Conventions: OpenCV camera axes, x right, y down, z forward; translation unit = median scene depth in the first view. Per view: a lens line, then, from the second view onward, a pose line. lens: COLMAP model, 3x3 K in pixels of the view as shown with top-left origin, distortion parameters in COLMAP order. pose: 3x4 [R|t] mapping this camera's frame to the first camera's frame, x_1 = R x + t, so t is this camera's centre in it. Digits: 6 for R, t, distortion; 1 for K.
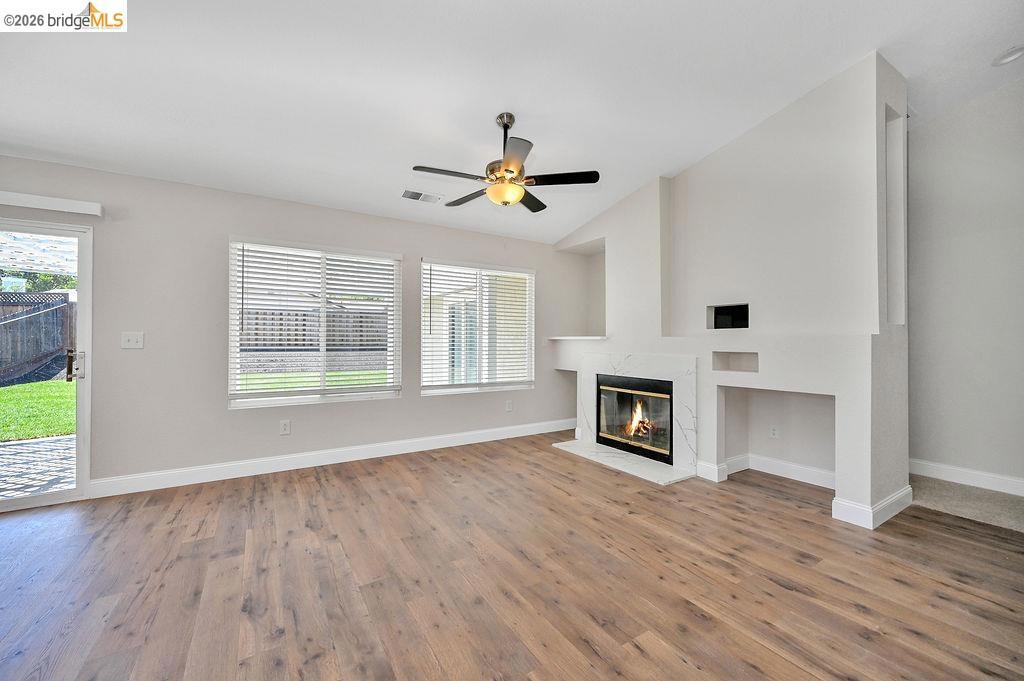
lens RADIAL K [[403.2, 0, 512.4], [0, 403.2, 337.3], [0, 0, 1]] dist [-0.000397, 0.000082]
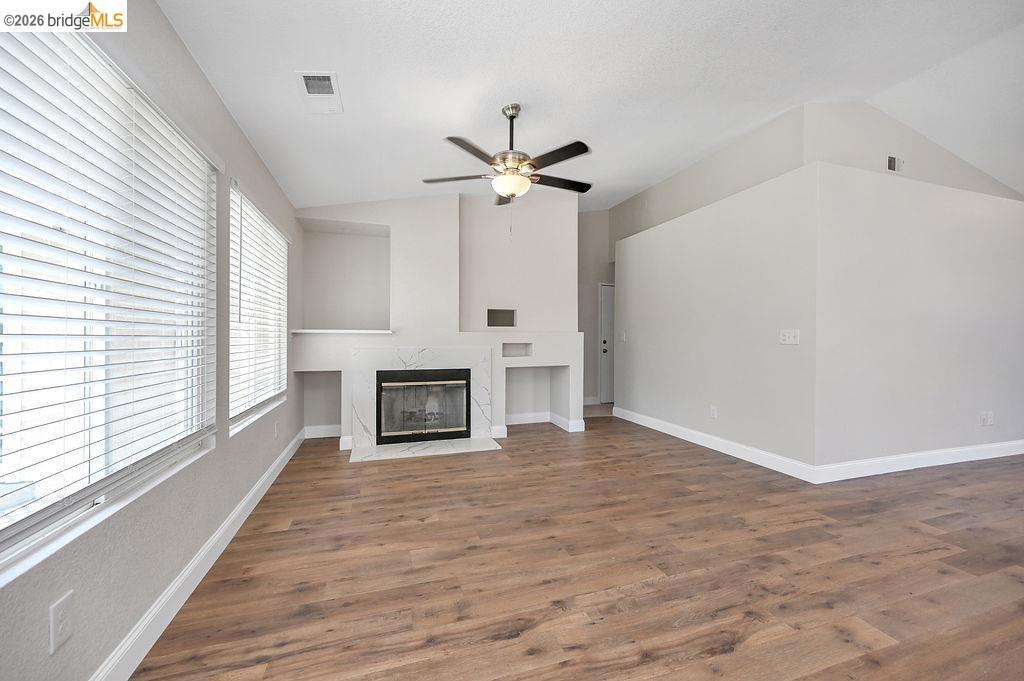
lens RADIAL K [[403.2, 0, 512.4], [0, 403.2, 337.3], [0, 0, 1]] dist [-0.000397, 0.000082]
pose [[0.244170, -0.003298, 0.969727, -0.878235], [-0.011001, 0.999920, 0.006170, 0.007209], [-0.969670, -0.012174, 0.244114, 0.682553]]
